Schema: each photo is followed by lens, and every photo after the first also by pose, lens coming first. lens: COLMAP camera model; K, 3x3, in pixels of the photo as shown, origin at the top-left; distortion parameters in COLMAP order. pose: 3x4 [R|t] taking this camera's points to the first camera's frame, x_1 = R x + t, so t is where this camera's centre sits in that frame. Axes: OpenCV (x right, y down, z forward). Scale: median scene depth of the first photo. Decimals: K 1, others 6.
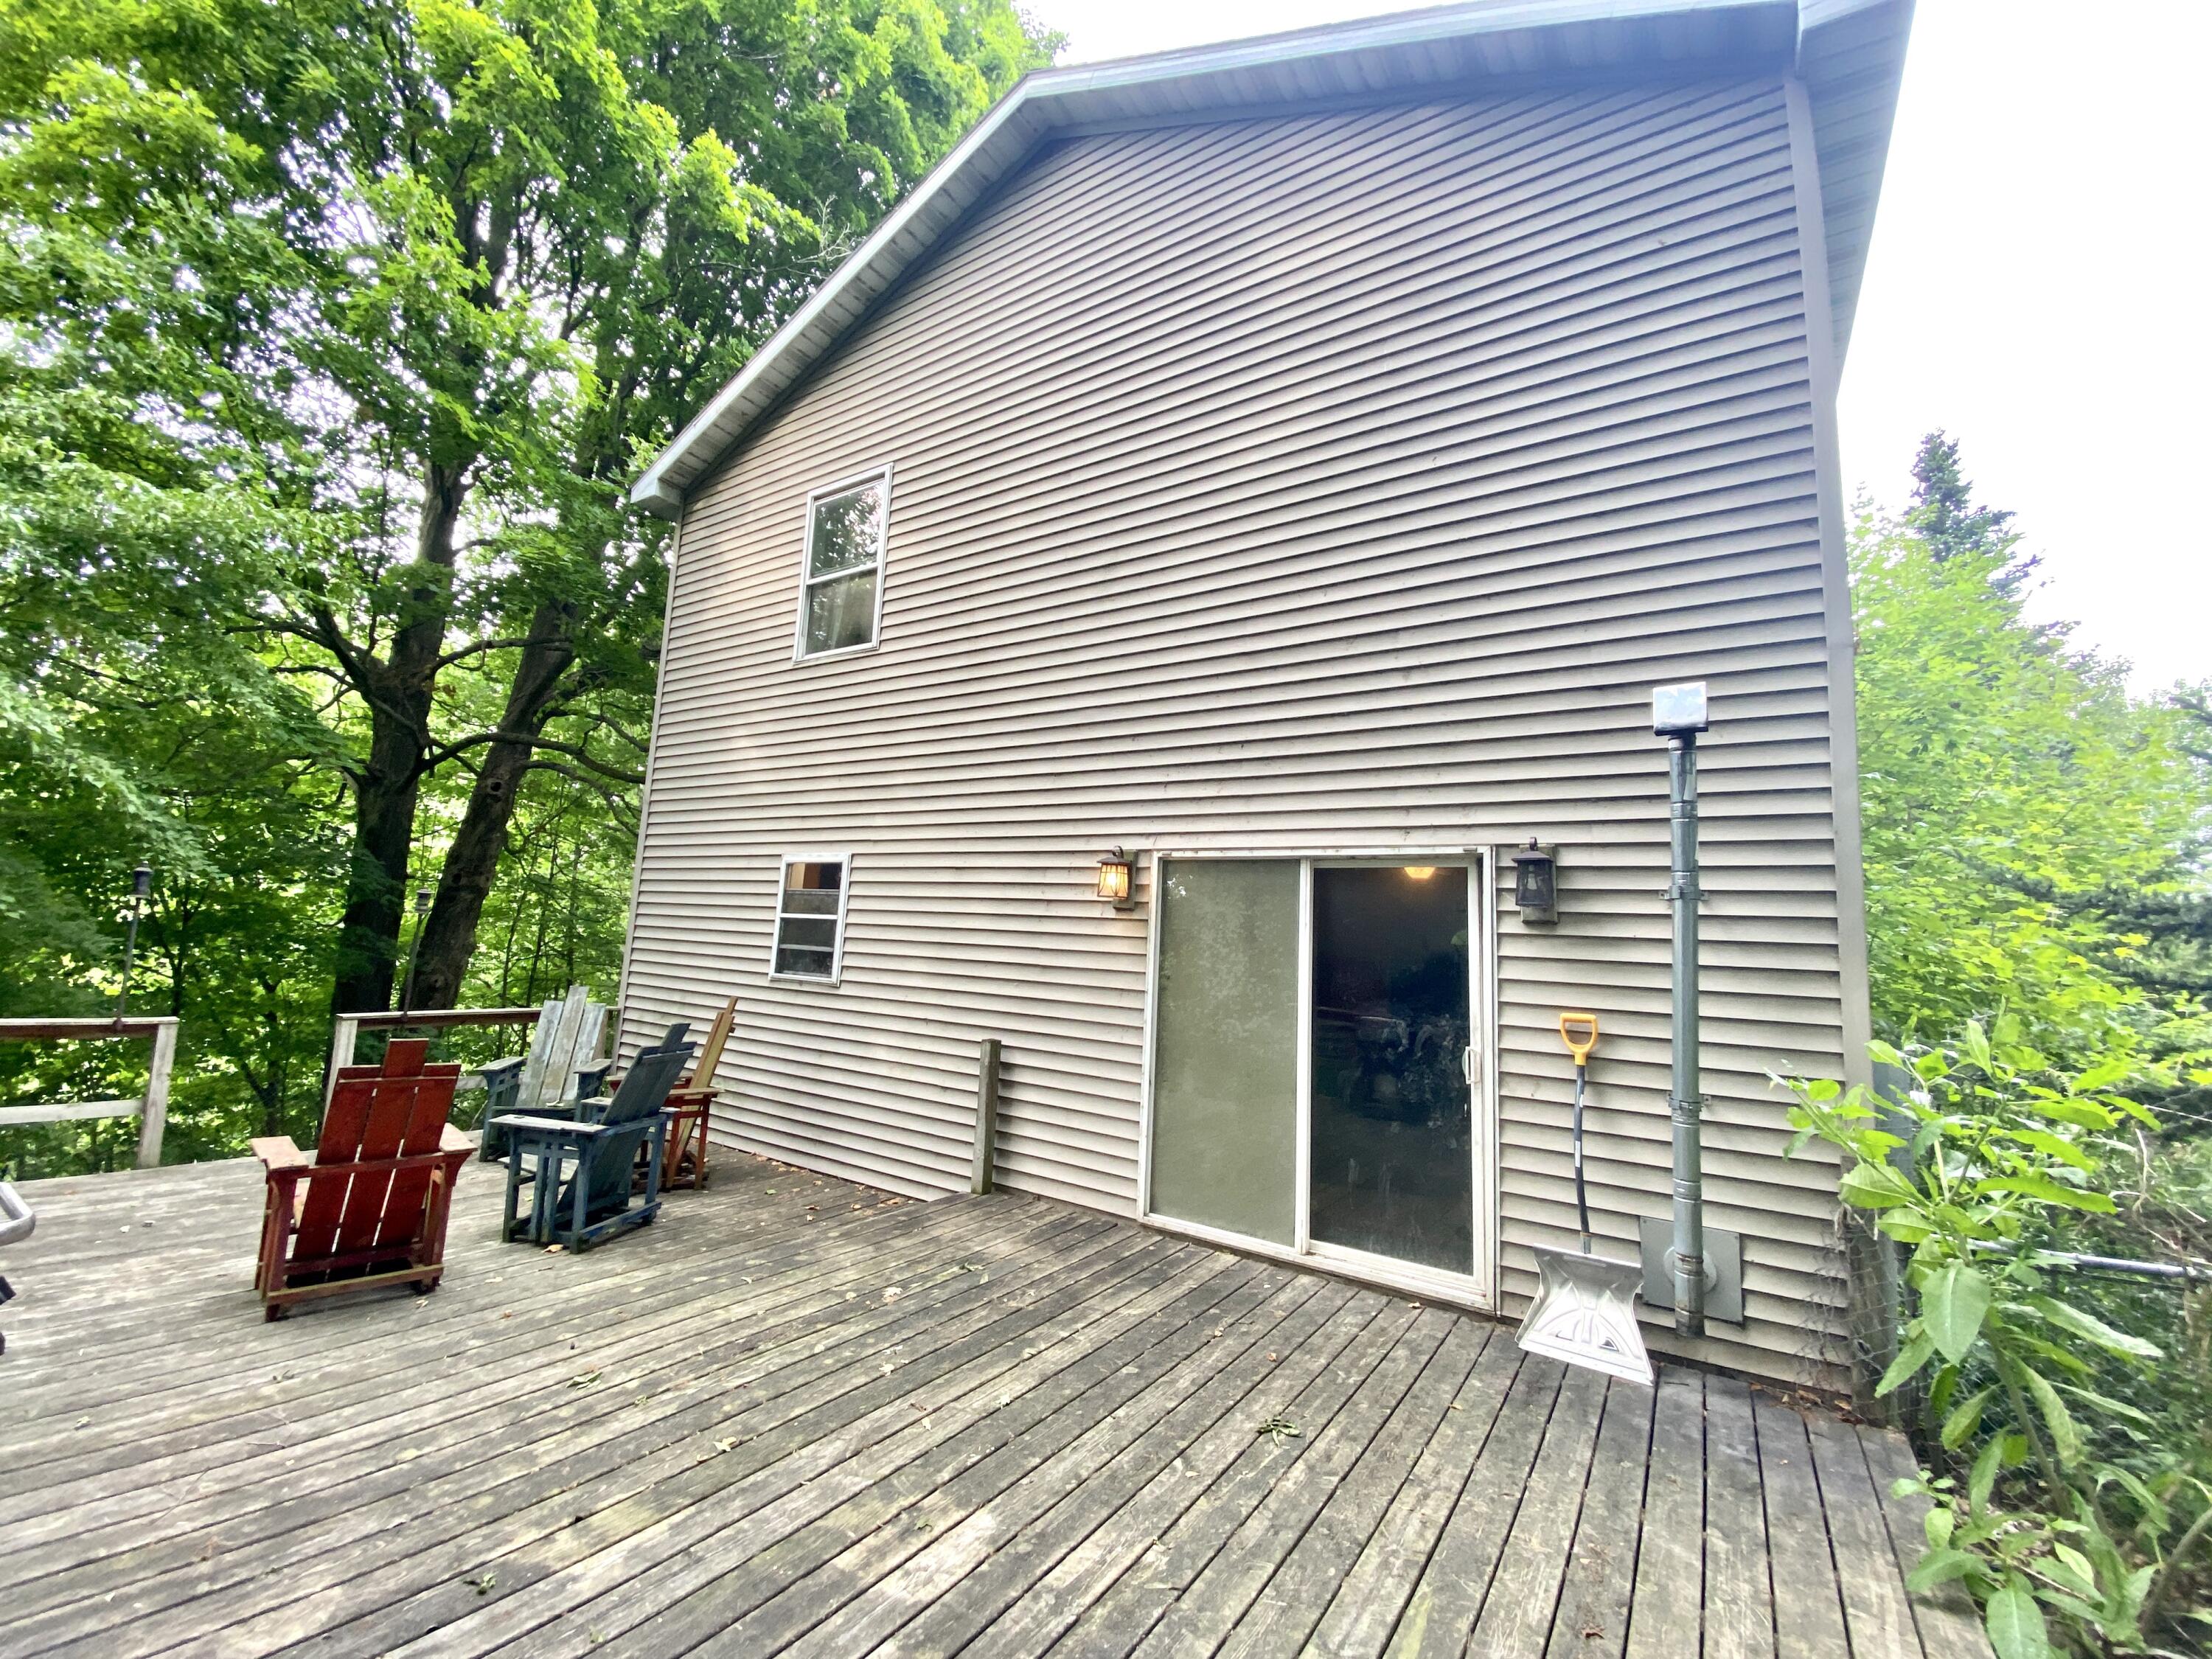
lens RADIAL K [[906.6, 0, 1106.9], [0, 906.6, 825.5], [0, 0, 1]] dist [-0.023628, -0.000775]
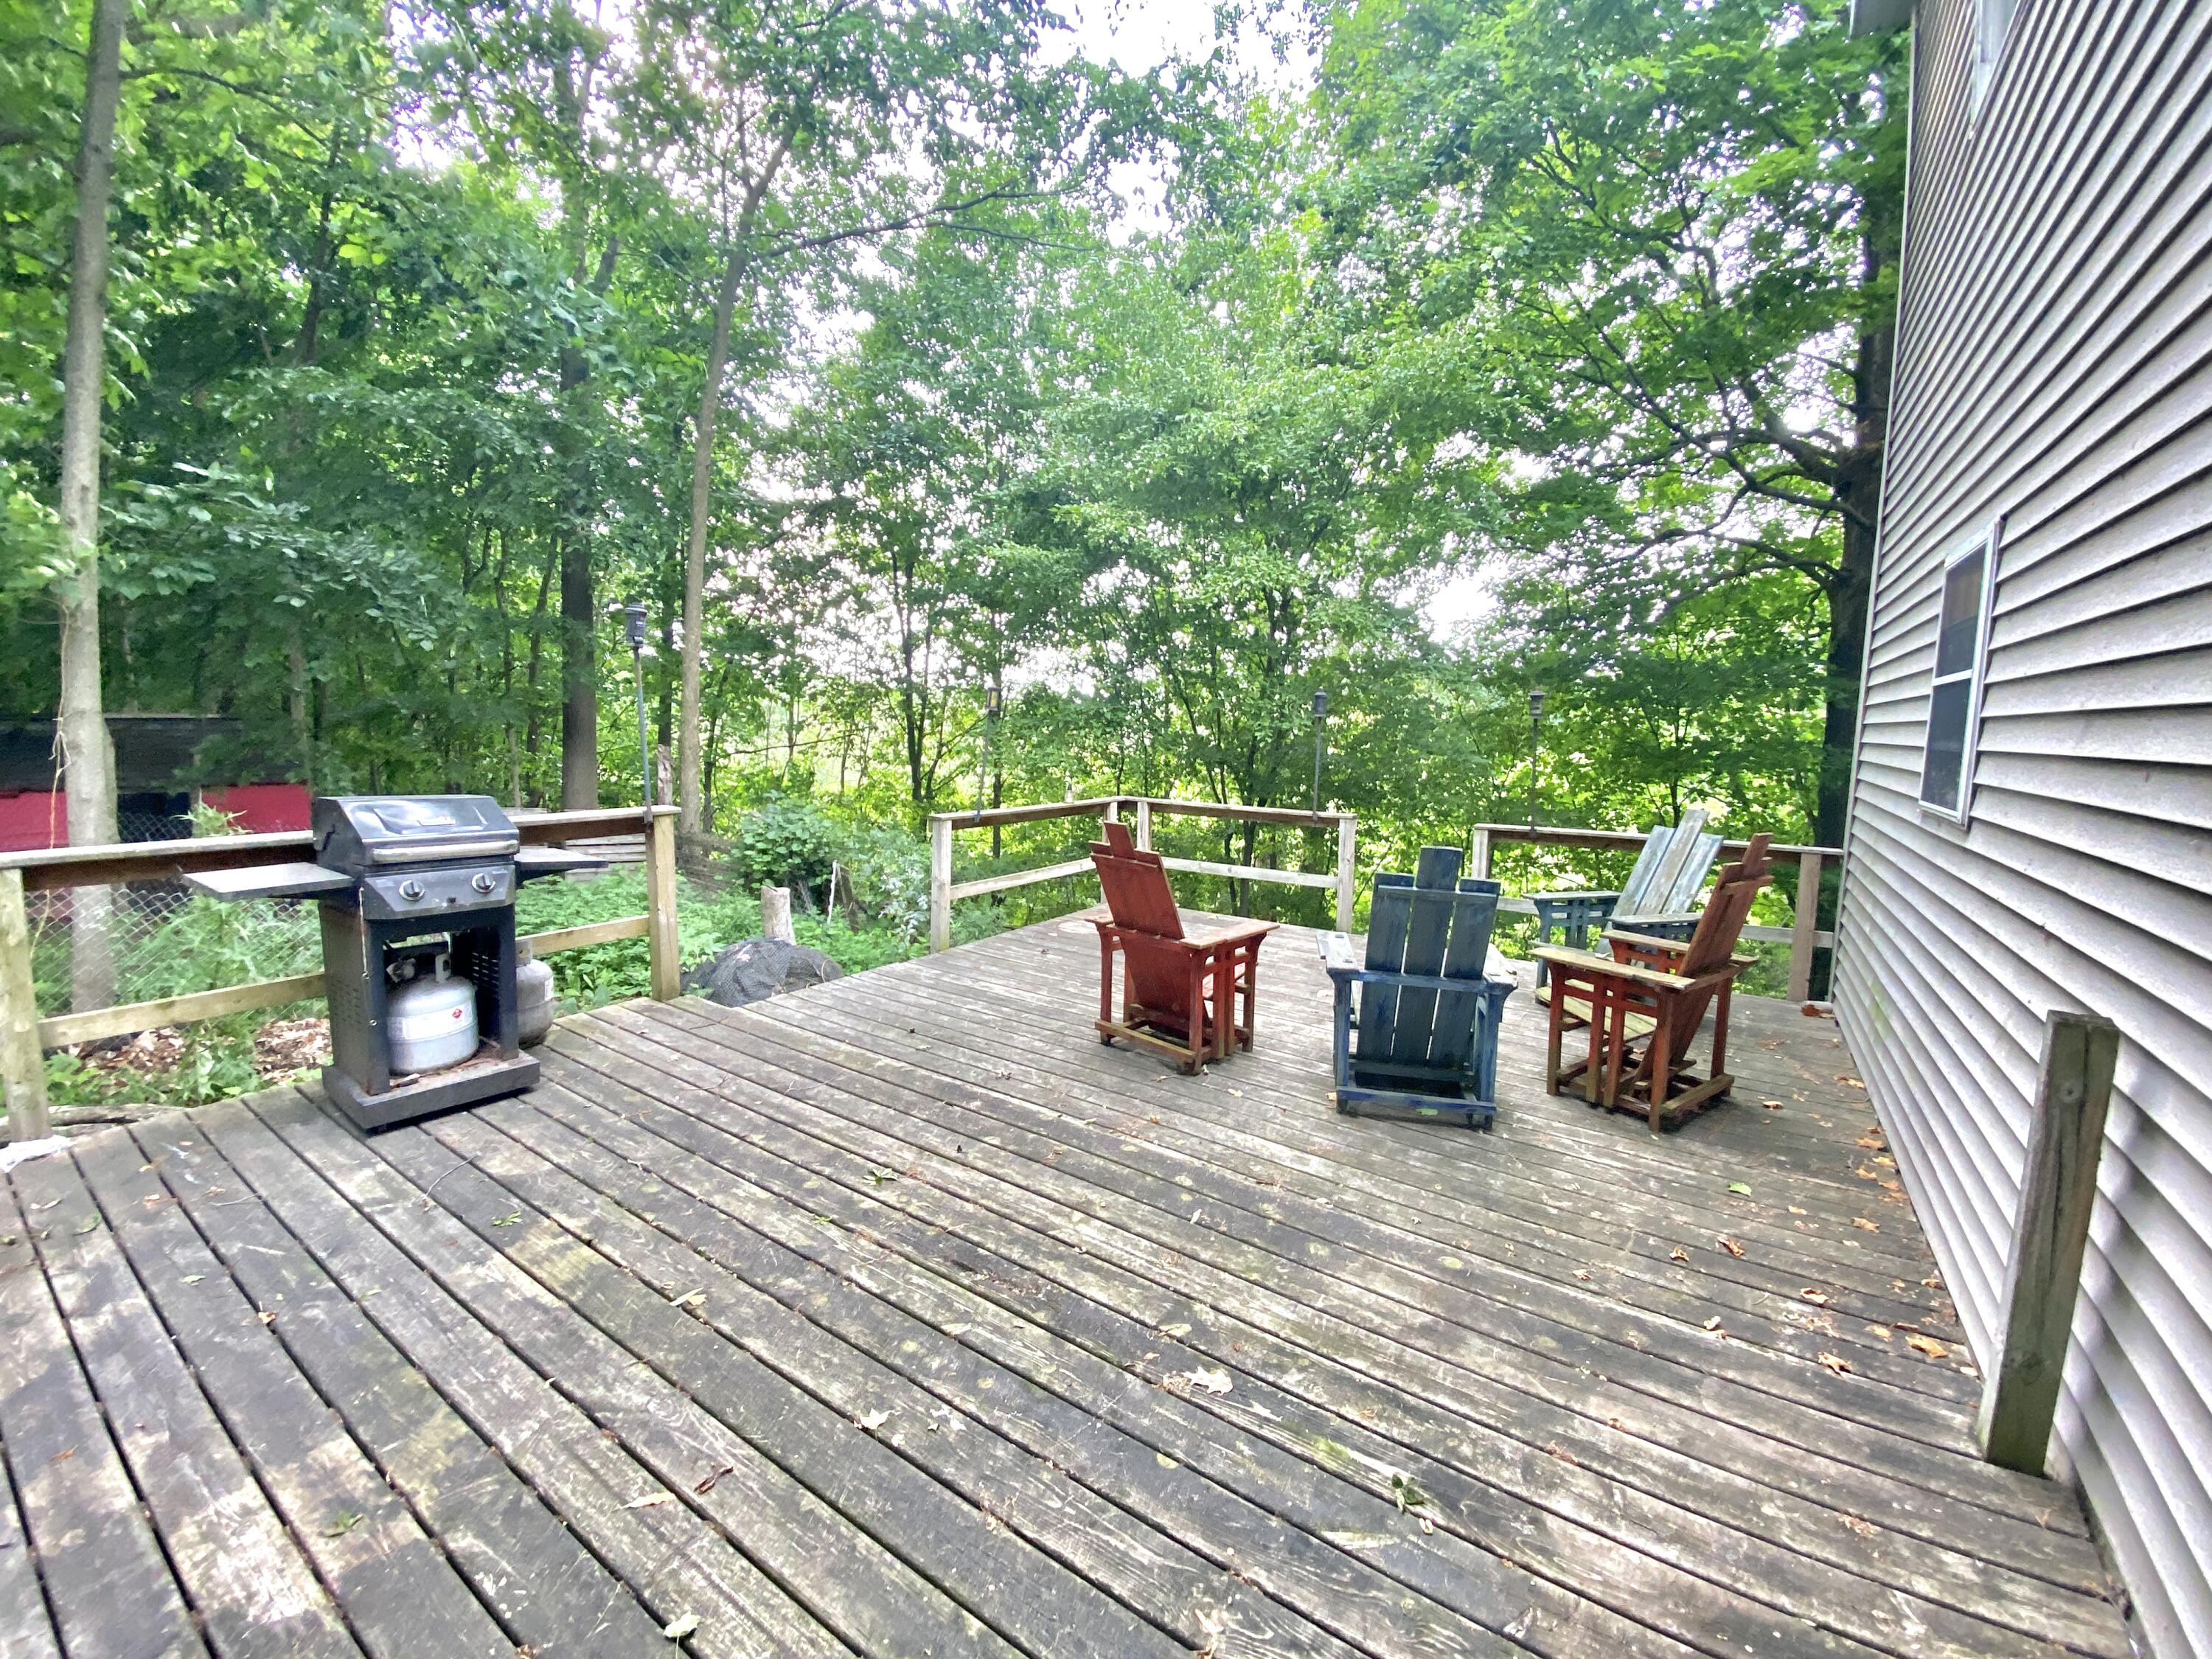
lens RADIAL K [[892.5, 0, 1108.5], [0, 892.5, 819.3], [0, 0, 1]] dist [0.004643, -0.000618]
pose [[-0.023983, 0.061396, -0.997825, 0.267374], [0.110251, 0.992187, 0.058399, 0.178086], [0.993614, -0.108611, -0.030565, 1.062643]]
